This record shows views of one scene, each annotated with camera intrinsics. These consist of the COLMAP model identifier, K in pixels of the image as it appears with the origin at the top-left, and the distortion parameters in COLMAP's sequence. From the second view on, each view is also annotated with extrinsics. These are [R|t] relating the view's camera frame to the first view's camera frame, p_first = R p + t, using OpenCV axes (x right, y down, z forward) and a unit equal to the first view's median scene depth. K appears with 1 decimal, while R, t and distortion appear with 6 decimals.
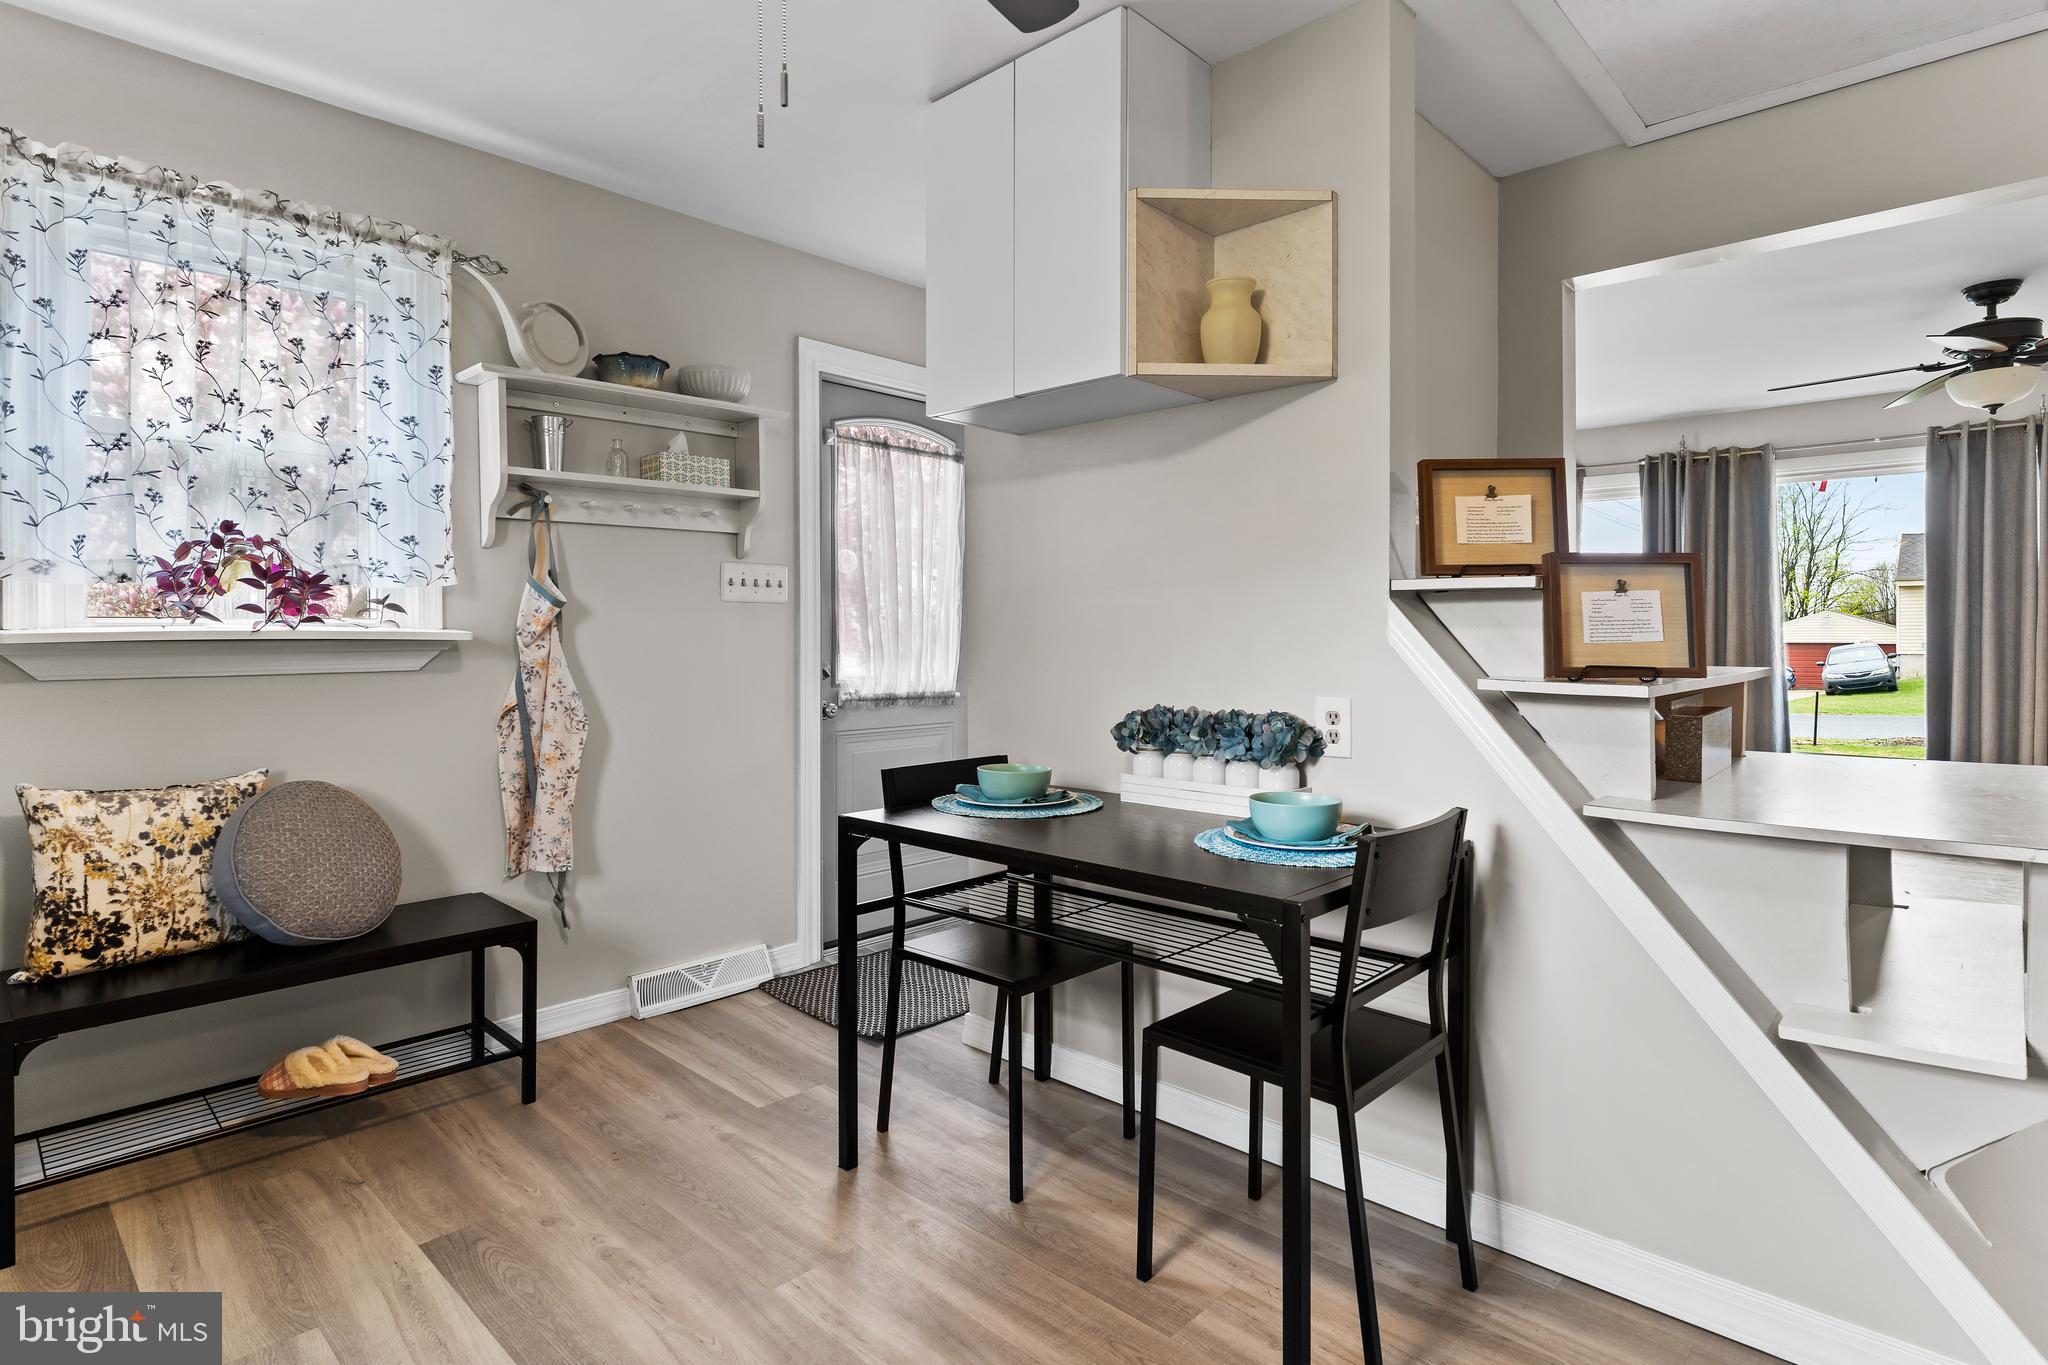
lens RADIAL K [[1059.6, 0, 1026.3], [0, 1059.6, 630.3], [0, 0, 1]] dist [-0.000287, 0.000030]
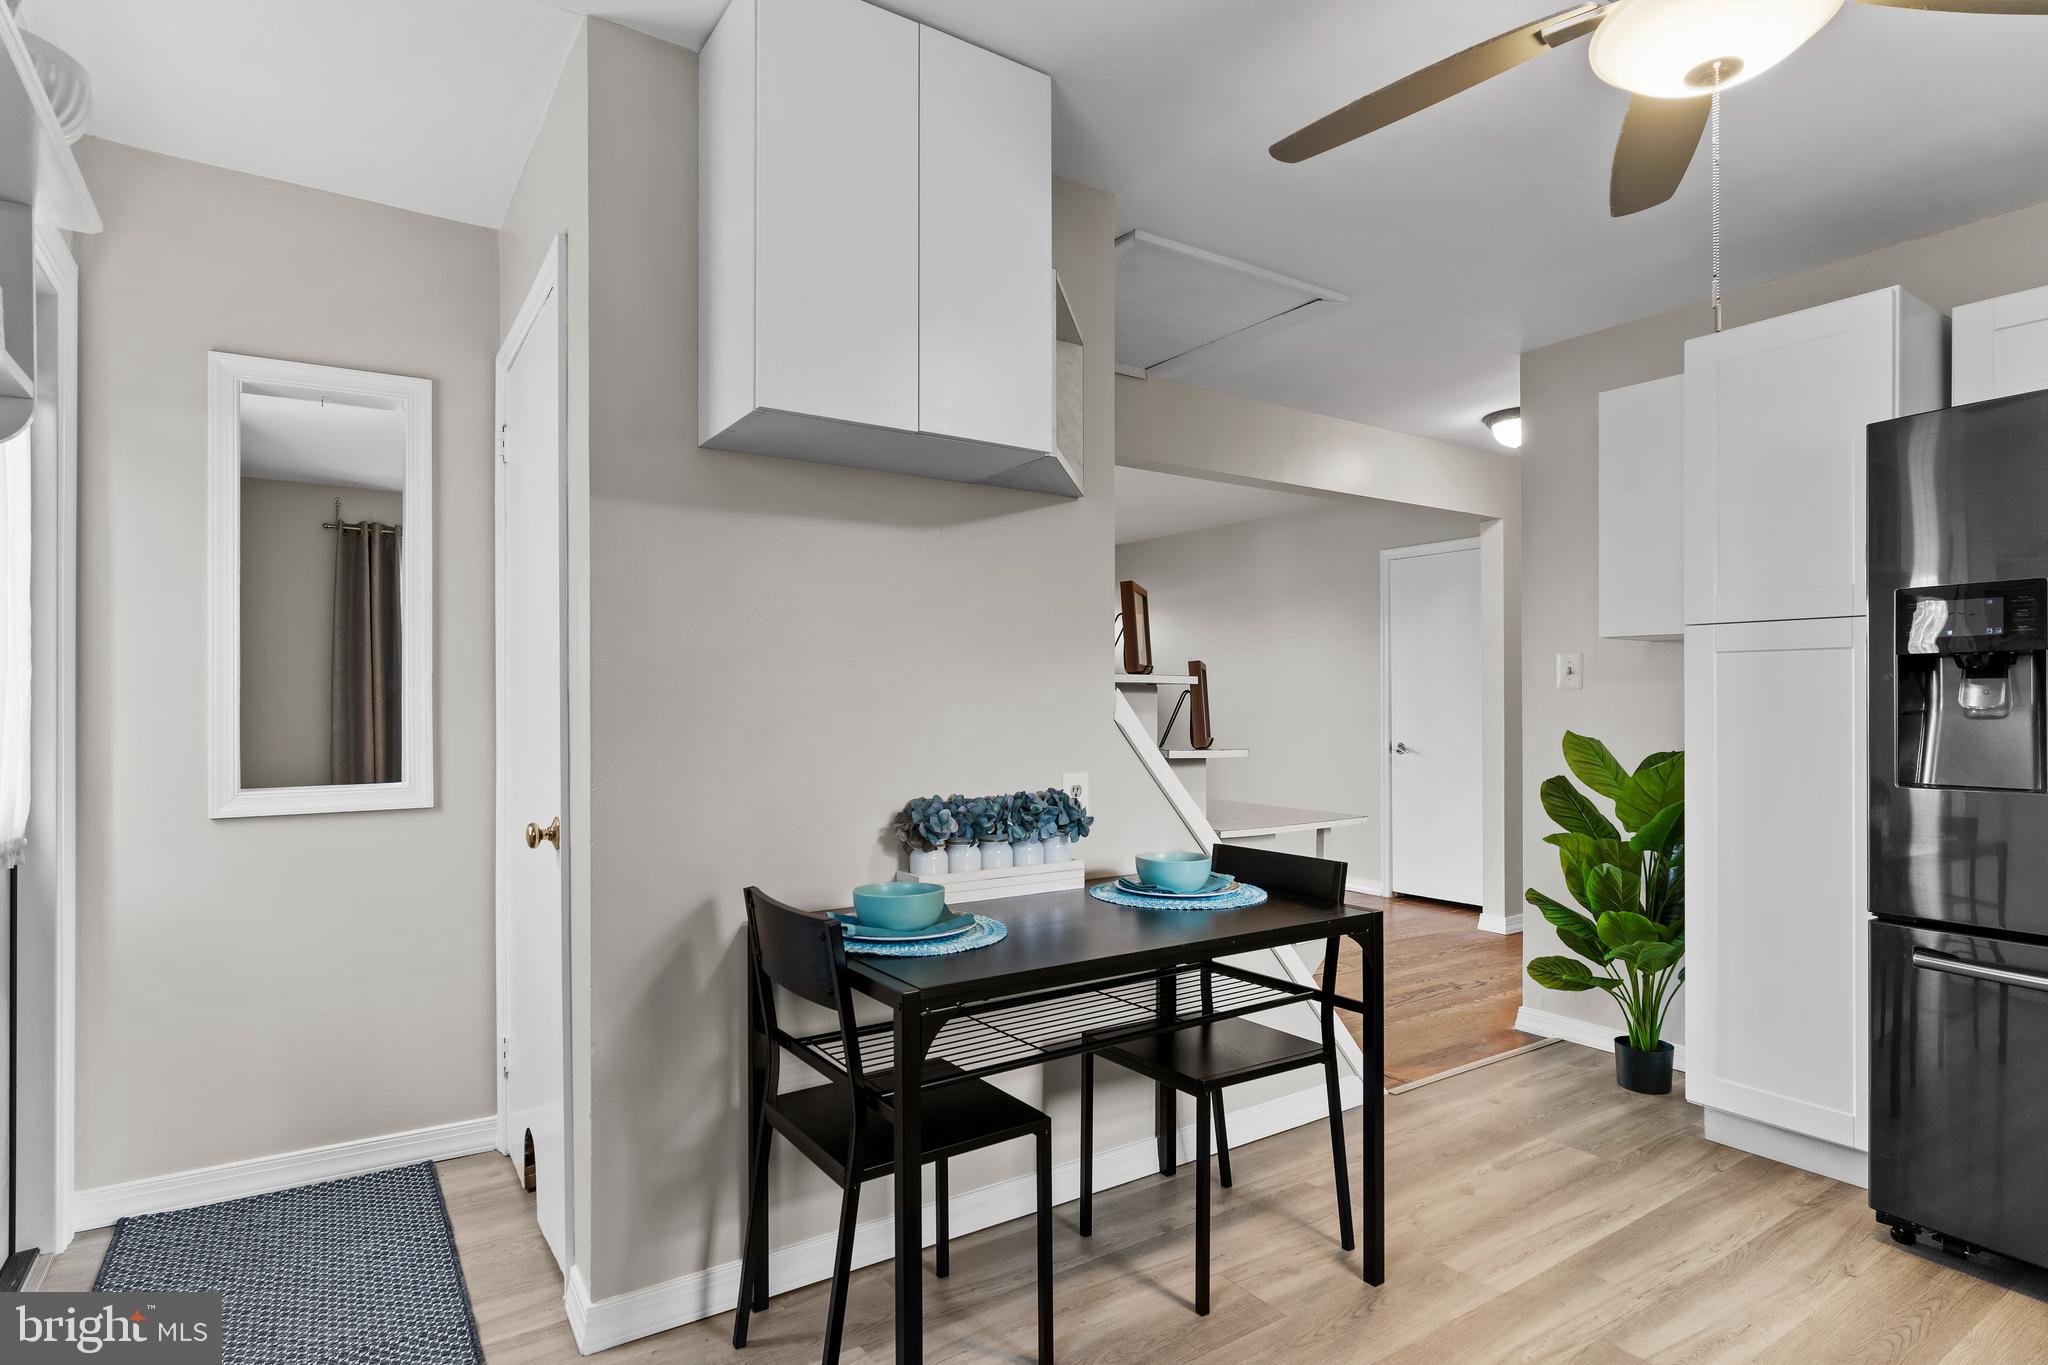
lens RADIAL K [[1075.8, 0, 1021.9], [0, 1075.8, 698.8], [0, 0, 1]] dist [-0.000924, -0.000066]
pose [[0.229937, 0.003002, 0.973201, -0.851313], [0.001277, 0.999993, -0.003386, -0.013137], [-0.973205, 0.002021, 0.229932, 0.779657]]
